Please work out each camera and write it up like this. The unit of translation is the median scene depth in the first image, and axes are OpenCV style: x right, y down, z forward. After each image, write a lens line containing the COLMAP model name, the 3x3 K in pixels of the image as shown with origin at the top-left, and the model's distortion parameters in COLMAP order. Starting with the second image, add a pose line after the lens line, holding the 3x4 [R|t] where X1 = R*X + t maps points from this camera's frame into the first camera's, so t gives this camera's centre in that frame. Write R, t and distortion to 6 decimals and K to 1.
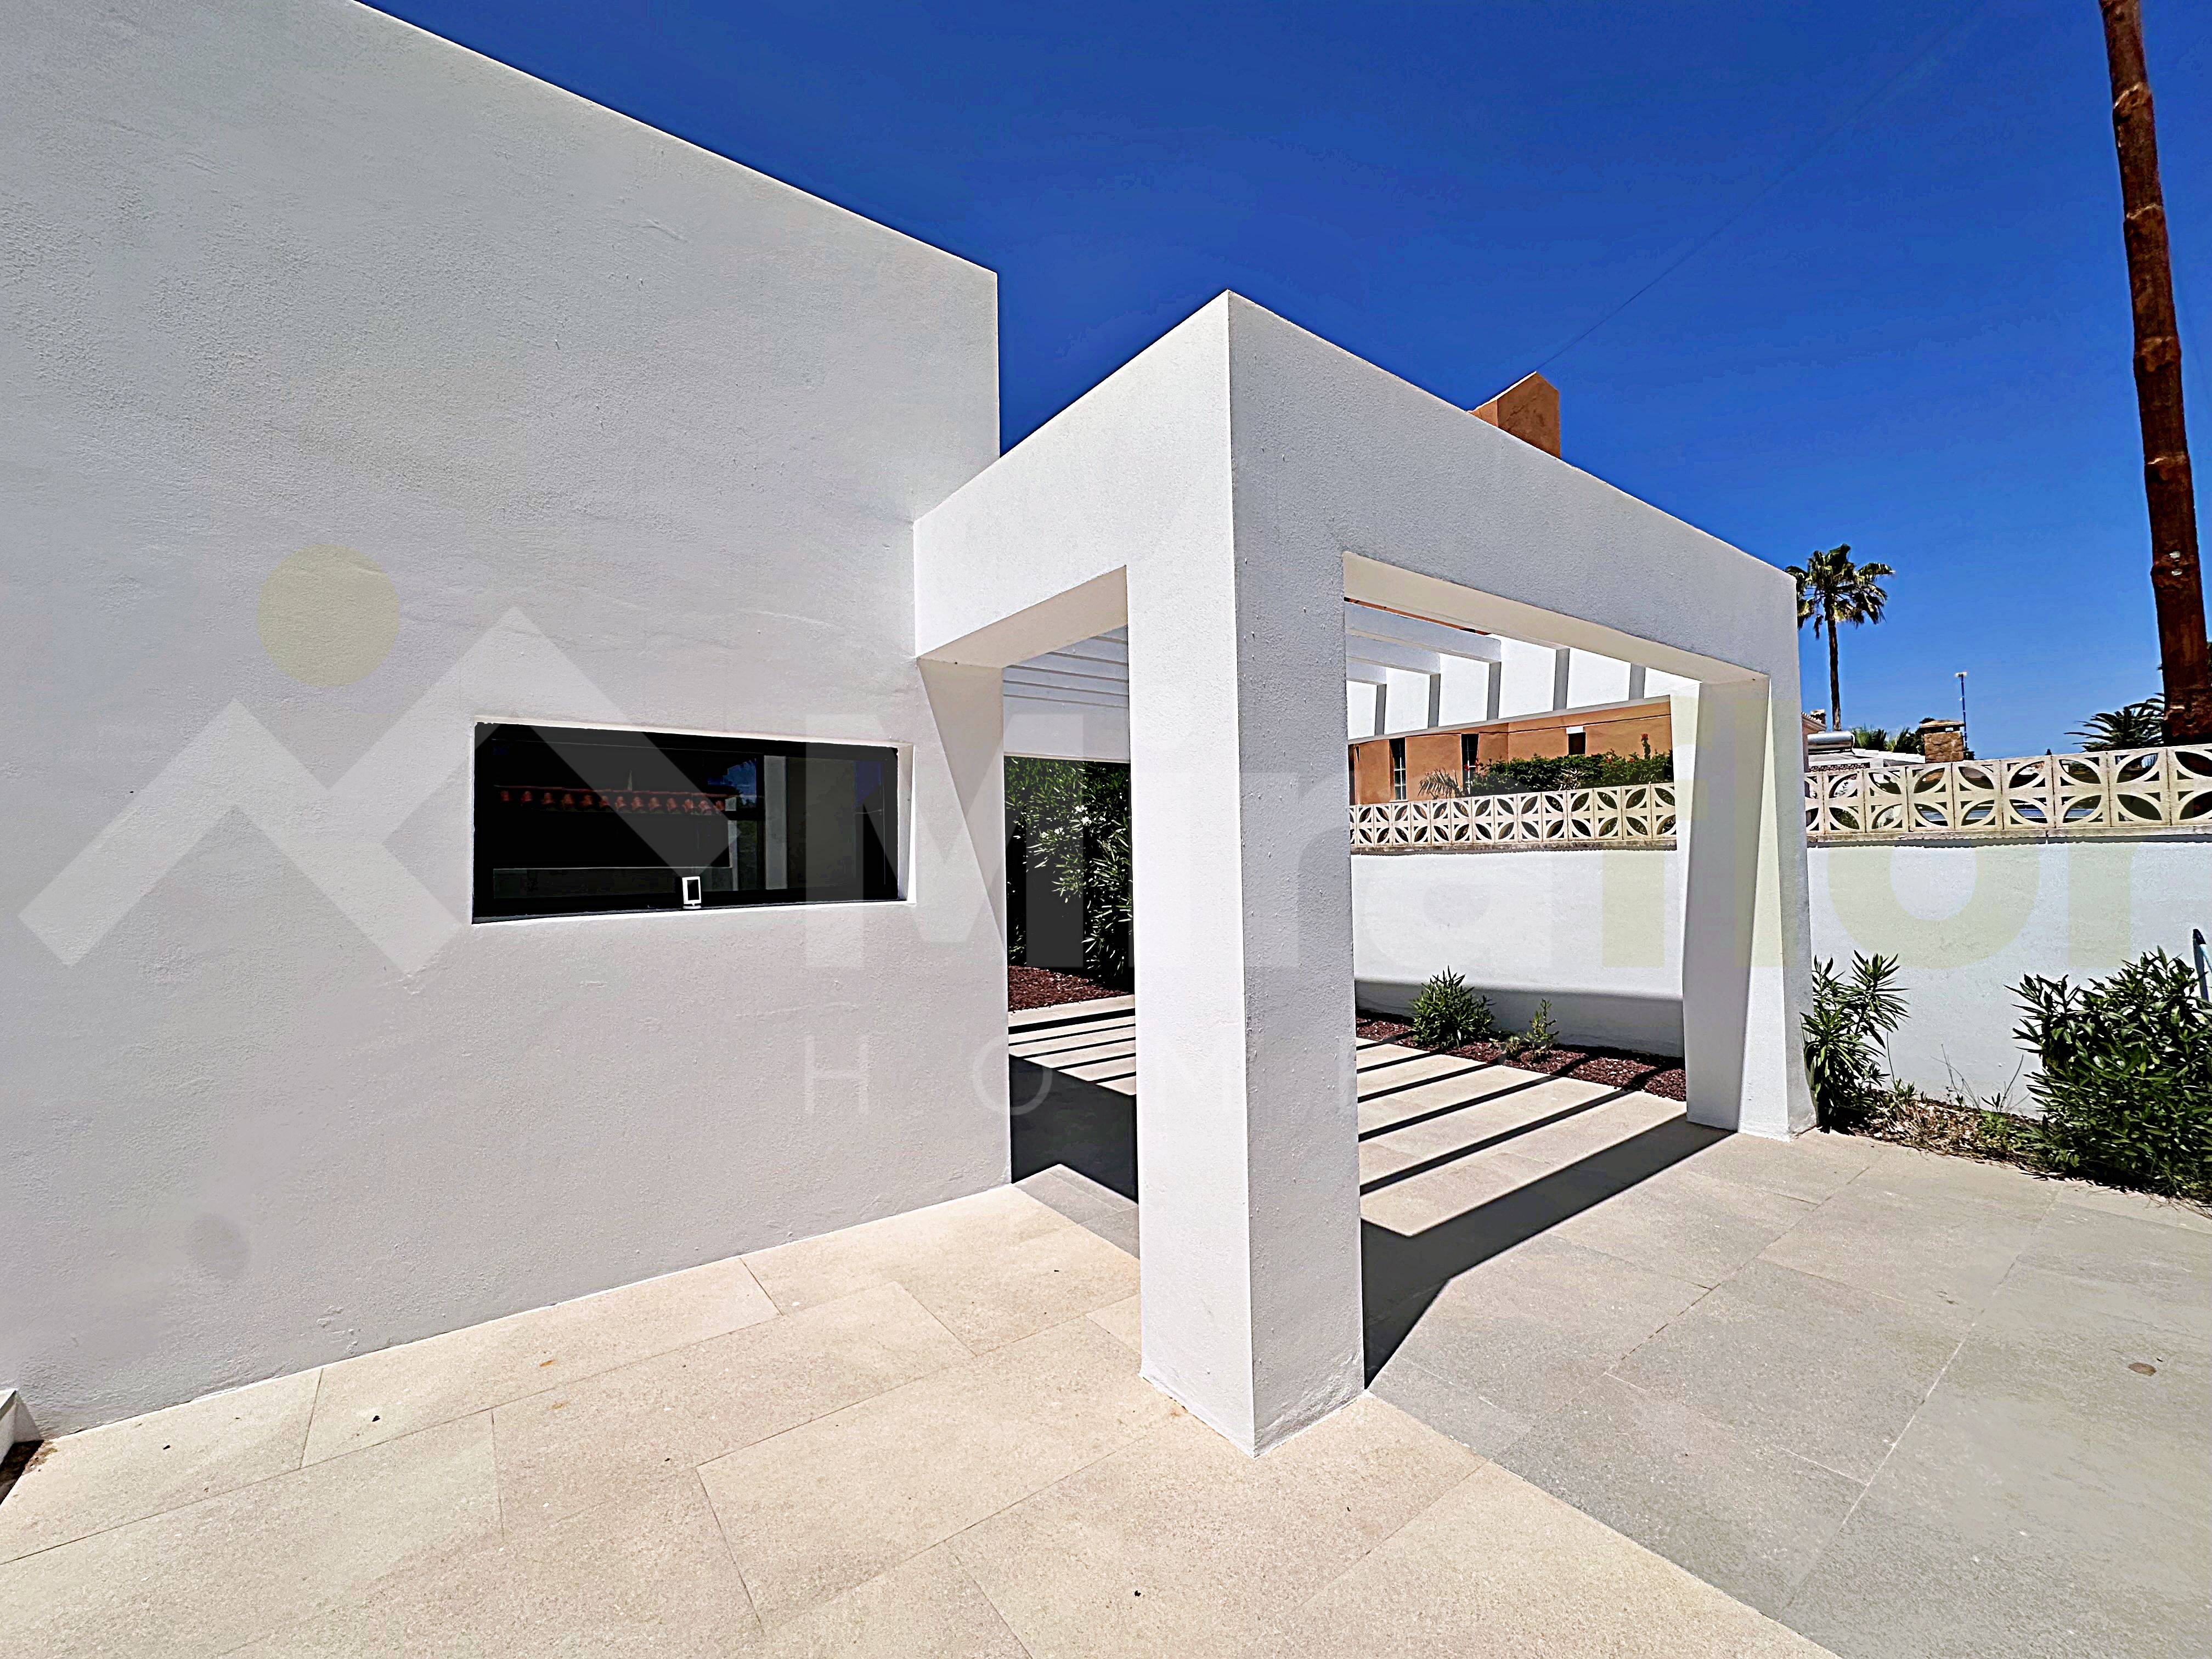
lens RADIAL K [[883.9, 0, 1107.6], [0, 883.9, 829.2], [0, 0, 1]] dist [-0.004887, 0.000867]
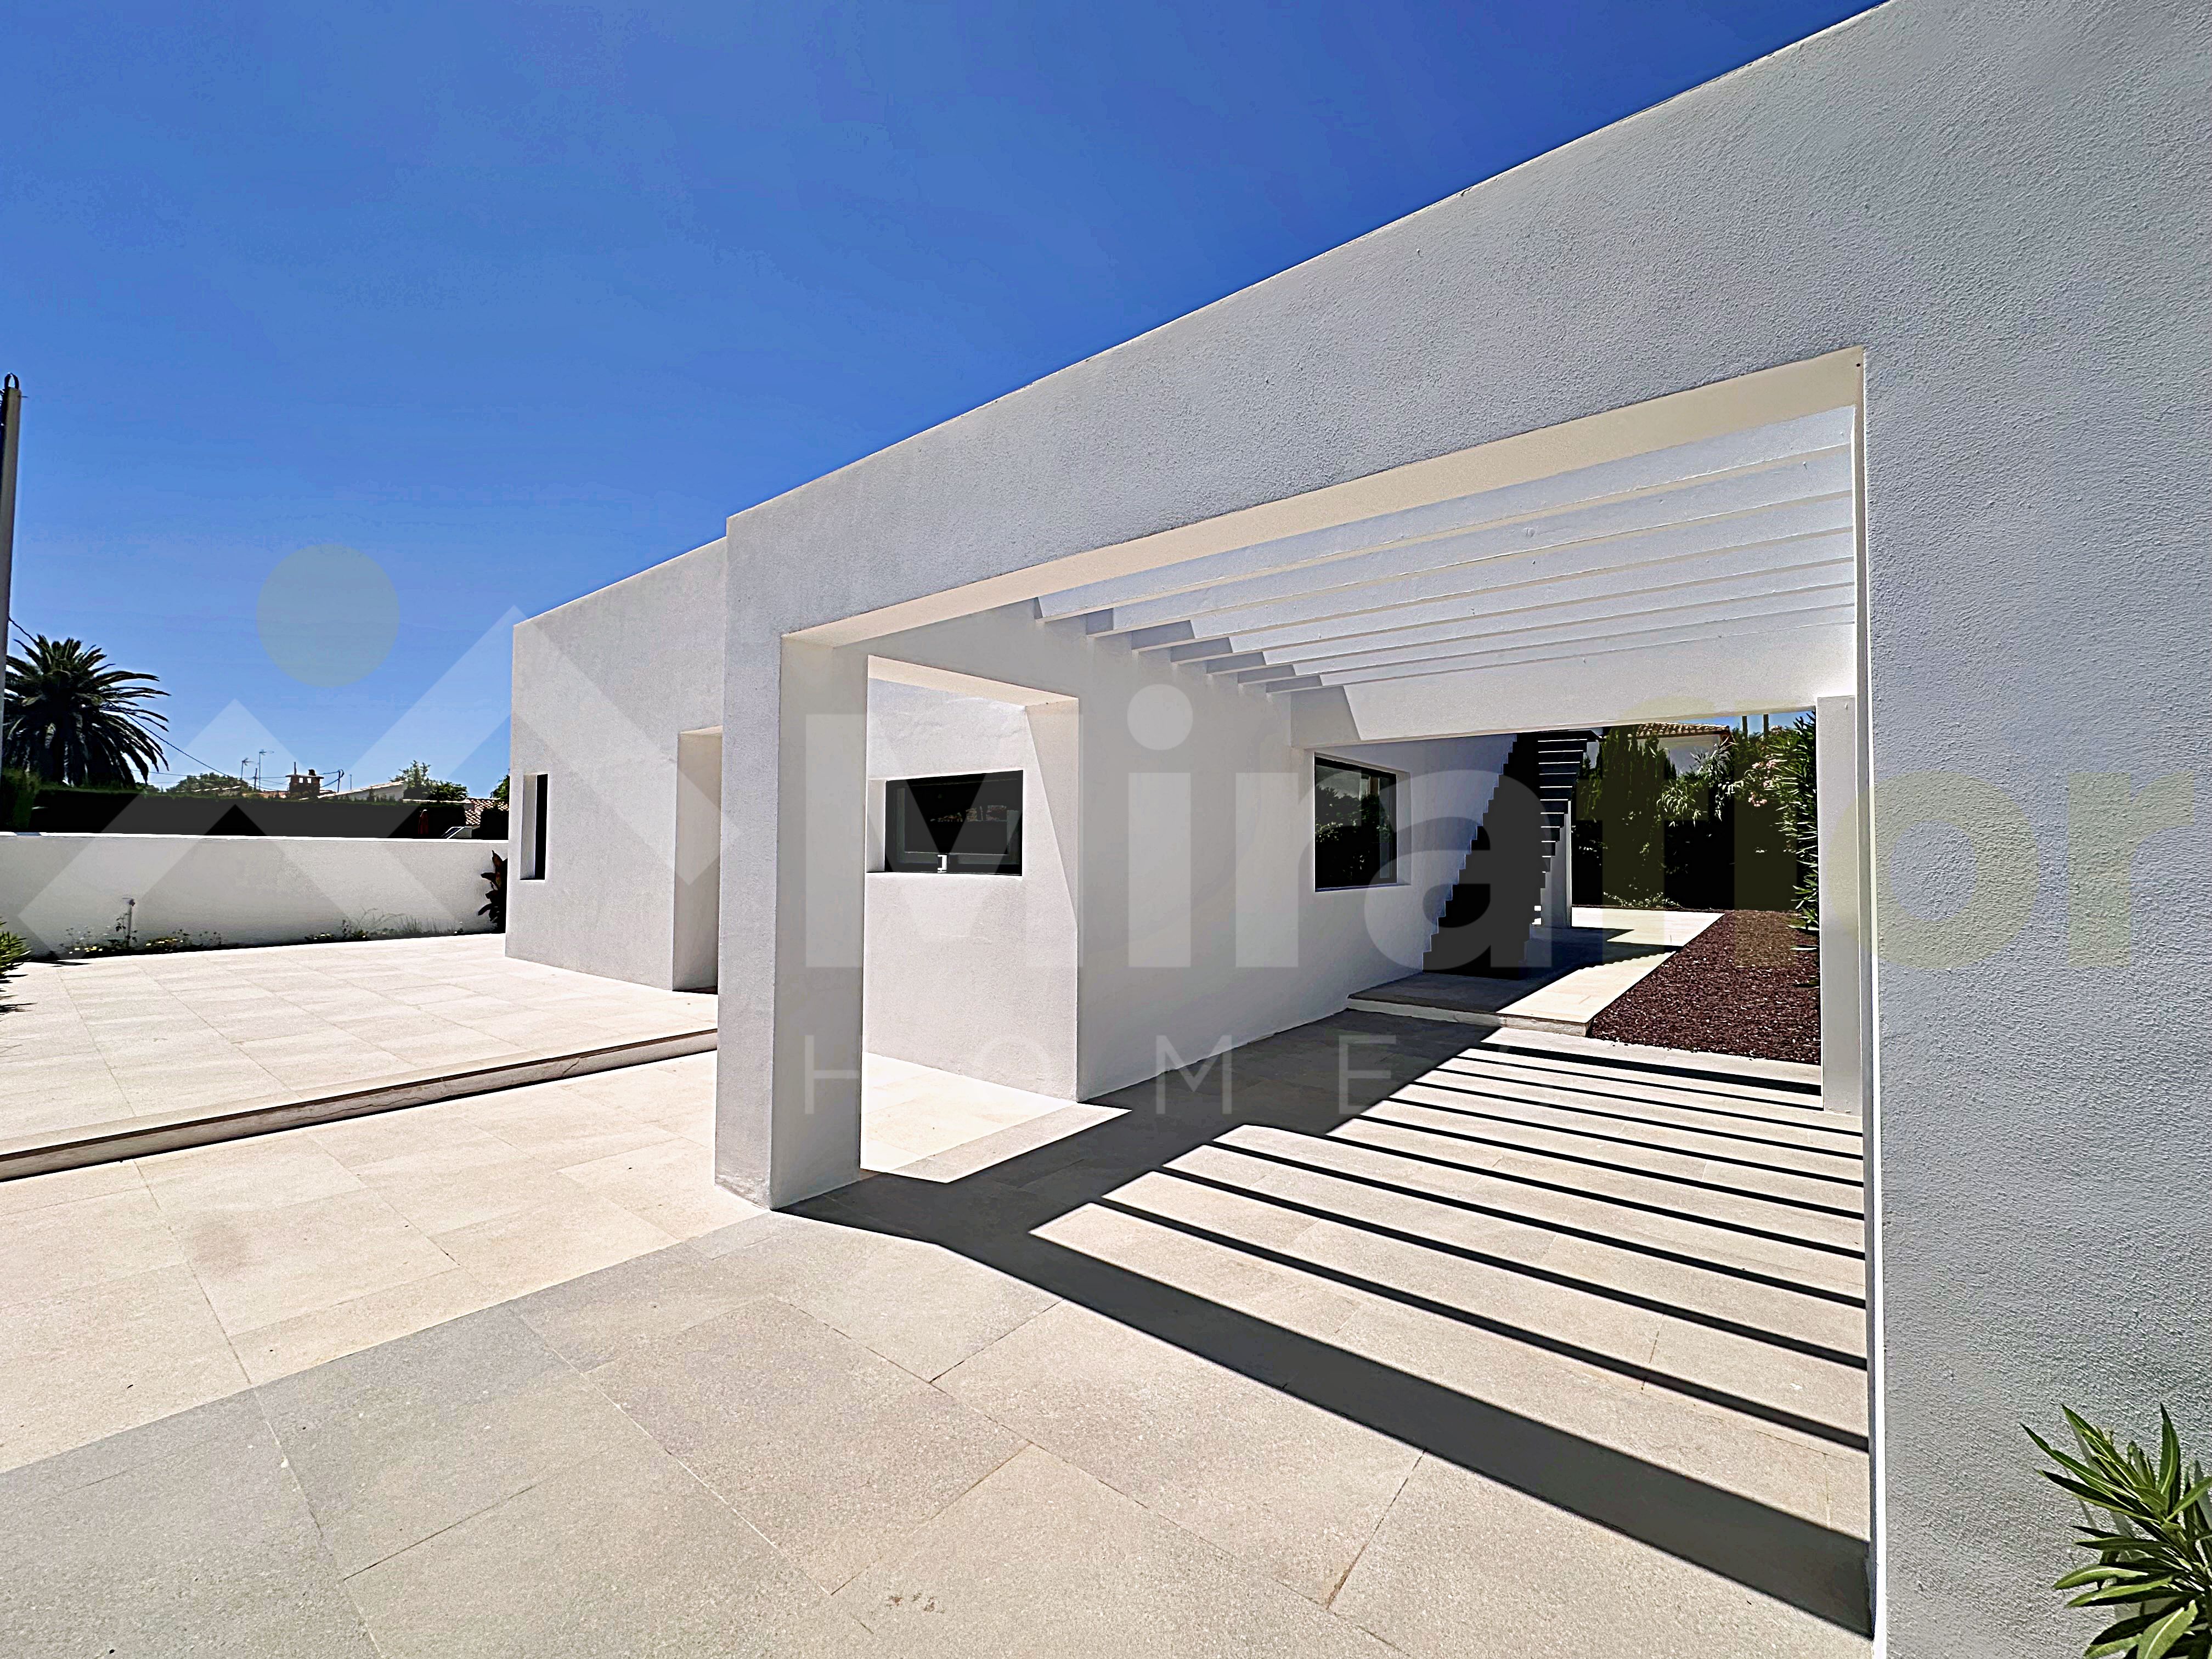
lens RADIAL K [[883.9, 0, 1102.1], [0, 883.9, 830.2], [0, 0, 1]] dist [-0.004887, 0.000867]
pose [[0.260358, -0.008521, -0.965475, 0.742264], [0.021558, 0.999763, -0.003010, 0.008297], [0.965272, -0.020030, 0.260480, 0.464829]]
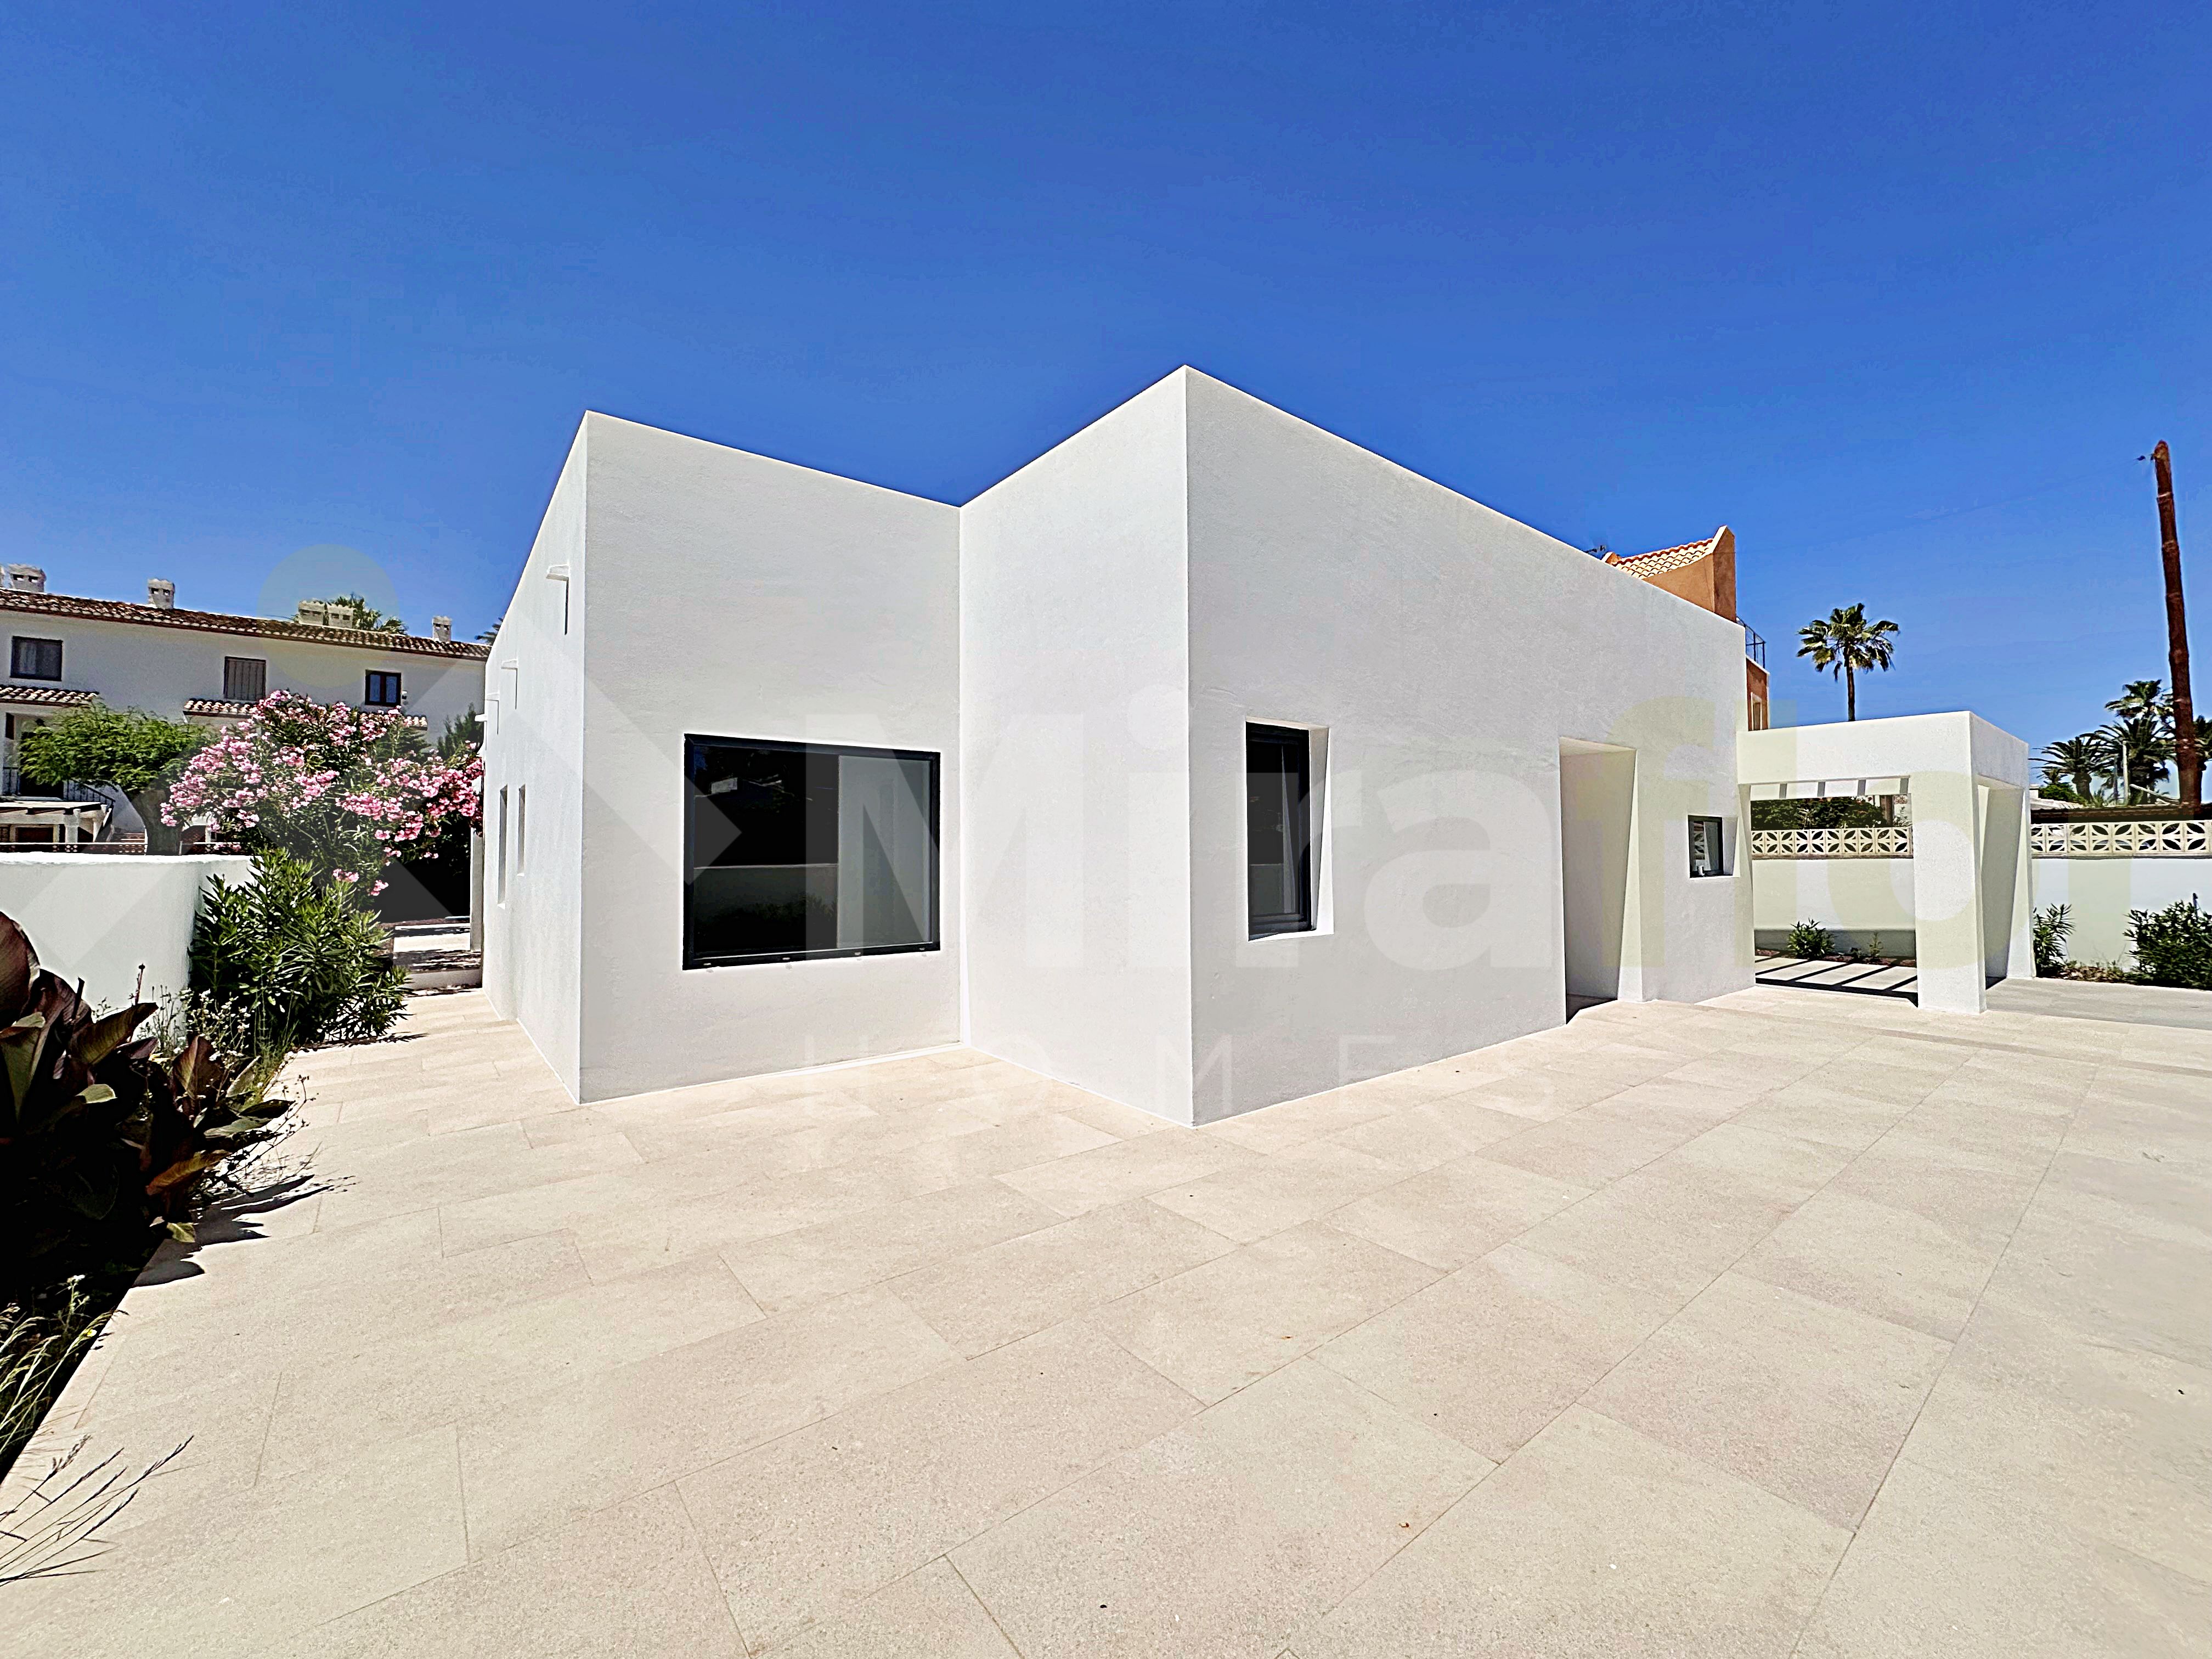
lens RADIAL K [[883.9, 0, 1104.5], [0, 883.9, 827.5], [0, 0, 1]] dist [-0.004887, 0.000867]
pose [[0.999377, 0.012438, 0.033019, -1.875426], [-0.012373, 0.999921, -0.002186, -0.029826], [-0.033044, 0.001776, 0.999452, -1.349101]]
